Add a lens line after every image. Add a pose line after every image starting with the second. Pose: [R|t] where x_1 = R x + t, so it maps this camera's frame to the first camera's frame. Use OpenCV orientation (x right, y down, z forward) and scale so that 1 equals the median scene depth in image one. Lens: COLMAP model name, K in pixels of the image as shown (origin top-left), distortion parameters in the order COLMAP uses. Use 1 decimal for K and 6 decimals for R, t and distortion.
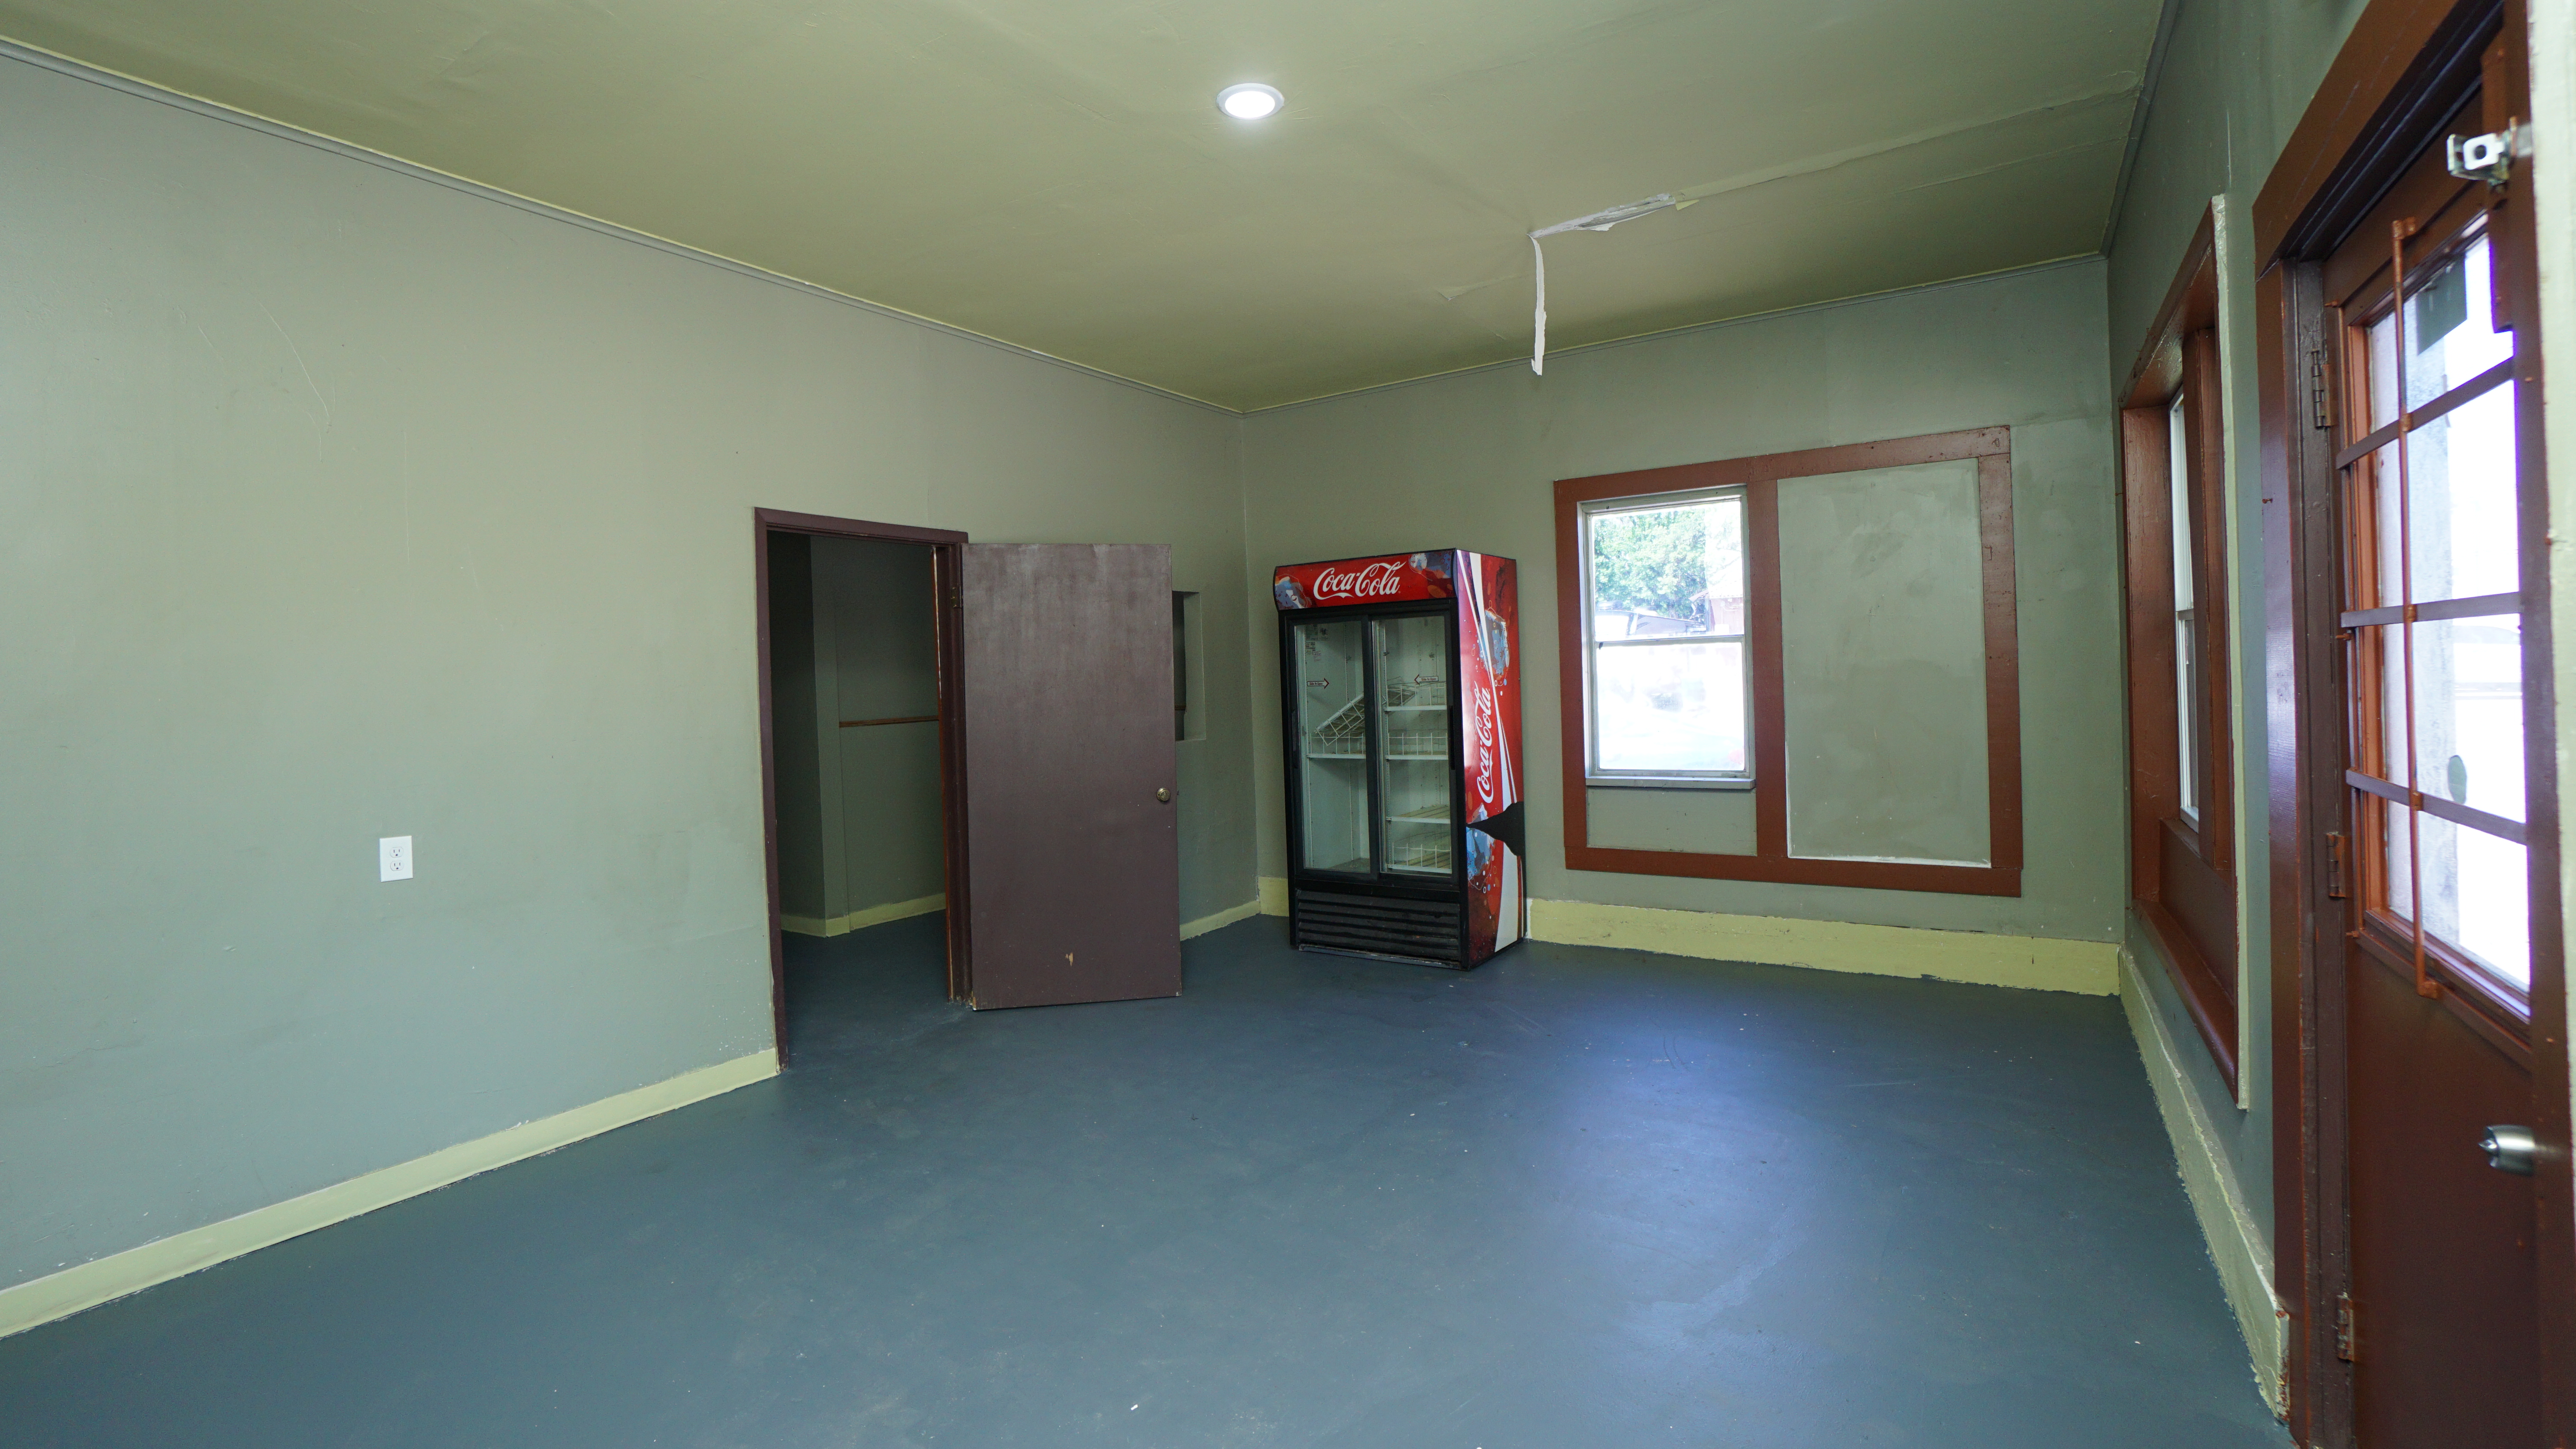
lens RADIAL K [[1189.7, 0, 1254.2], [0, 1189.7, 712.3], [0, 0, 1]] dist [-0.001151, 0.007871]
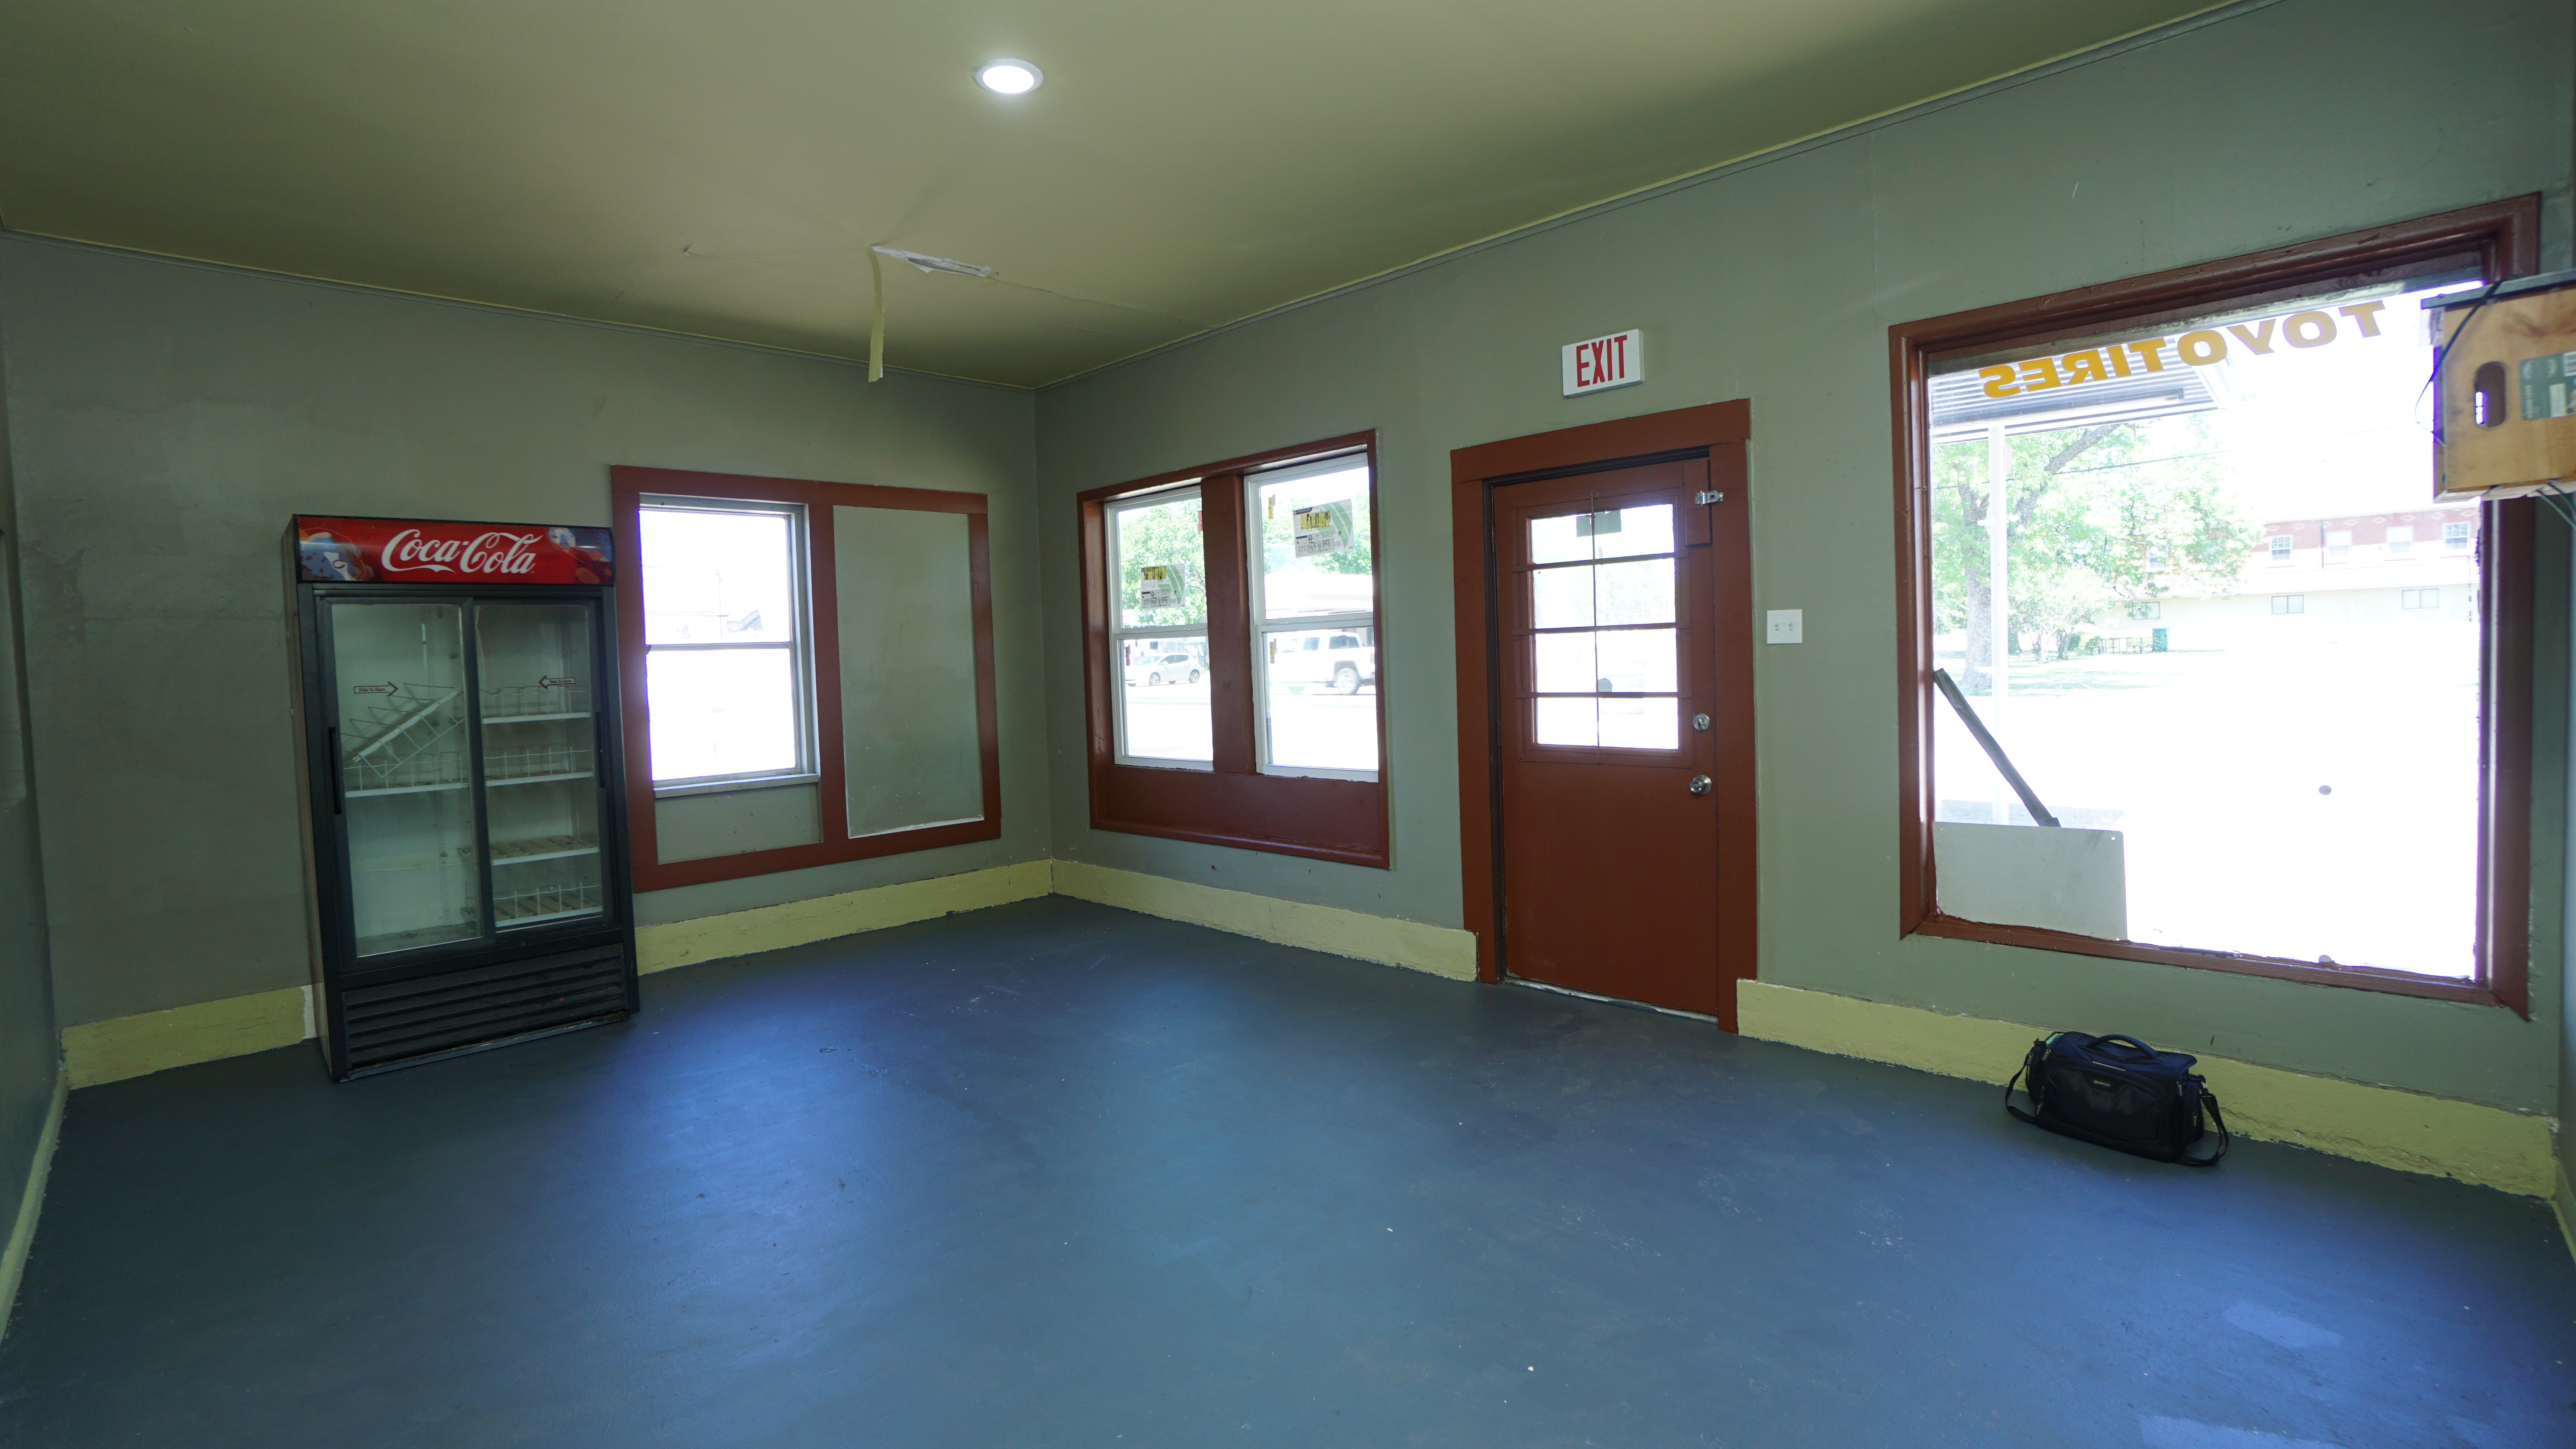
lens RADIAL K [[1189.7, 0, 1254.2], [0, 1189.7, 712.3], [0, 0, 1]] dist [-0.001151, 0.007871]
pose [[0.211500, -0.019306, 0.977187, -0.555259], [0.058991, 0.998234, 0.006954, 0.015780], [-0.975596, 0.056175, 0.212265, 0.361190]]
